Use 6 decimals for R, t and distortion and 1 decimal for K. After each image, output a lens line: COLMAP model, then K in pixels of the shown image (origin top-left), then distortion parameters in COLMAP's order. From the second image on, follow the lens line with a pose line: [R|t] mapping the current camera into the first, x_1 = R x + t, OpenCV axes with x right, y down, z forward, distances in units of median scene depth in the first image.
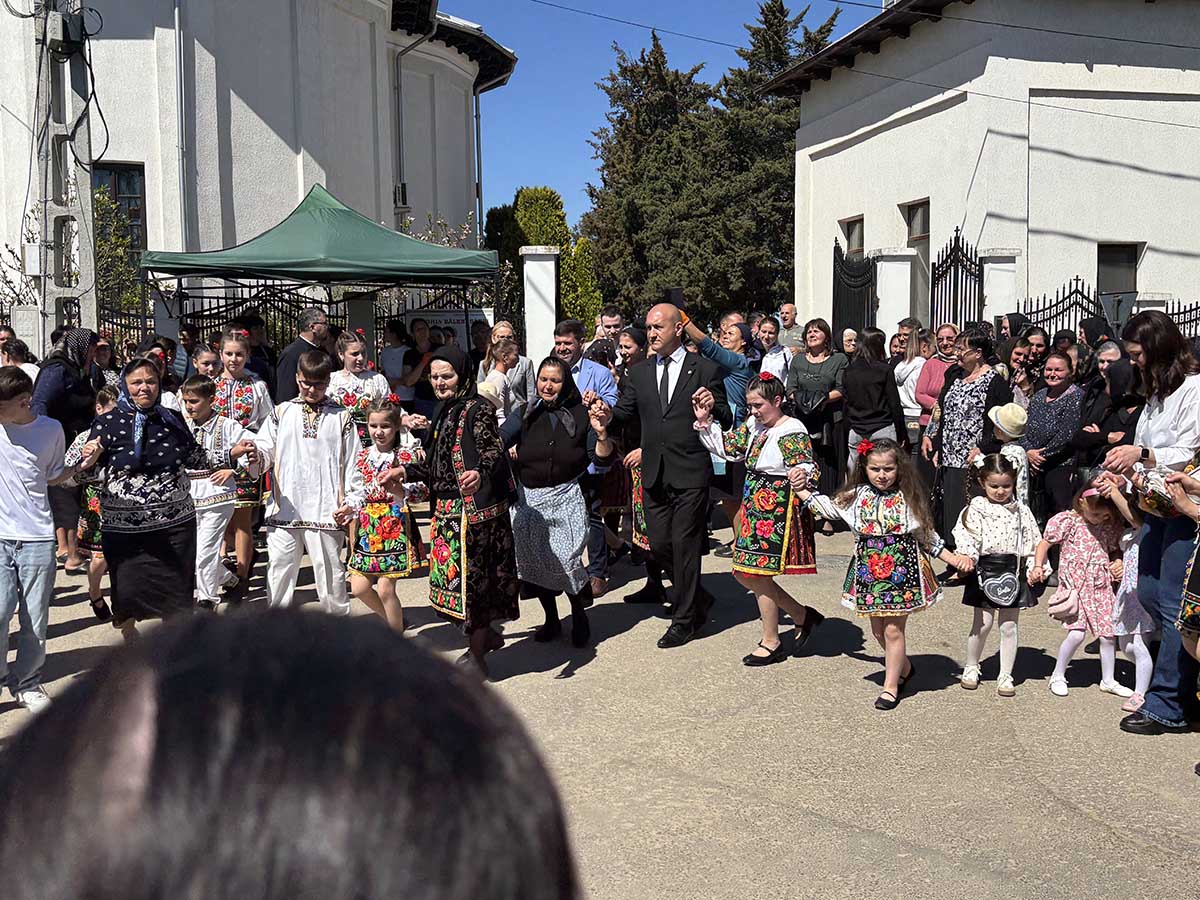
lens RADIAL K [[1295.9, 0, 600.0], [0, 1295.9, 450.0], [0, 0, 1]] dist [0.022780, -0.006662]
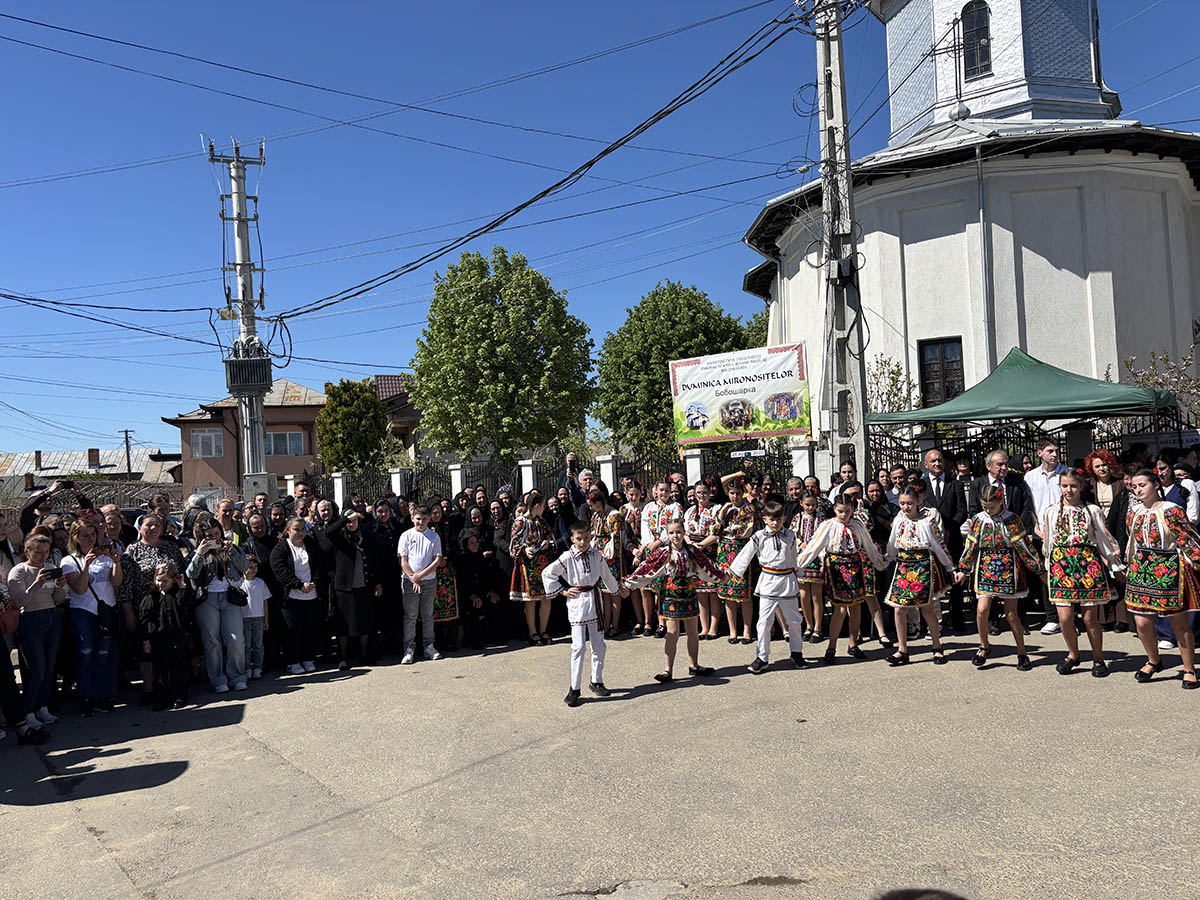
lens RADIAL K [[900.7, 0, 594.6], [0, 900.7, 454.2], [0, 0, 1]] dist [0.089845, -0.109566]
pose [[0.688524, -0.047515, -0.723656, 0.127054], [-0.011456, 0.997014, -0.076363, -0.019051], [0.725123, 0.060868, 0.685923, 0.061030]]
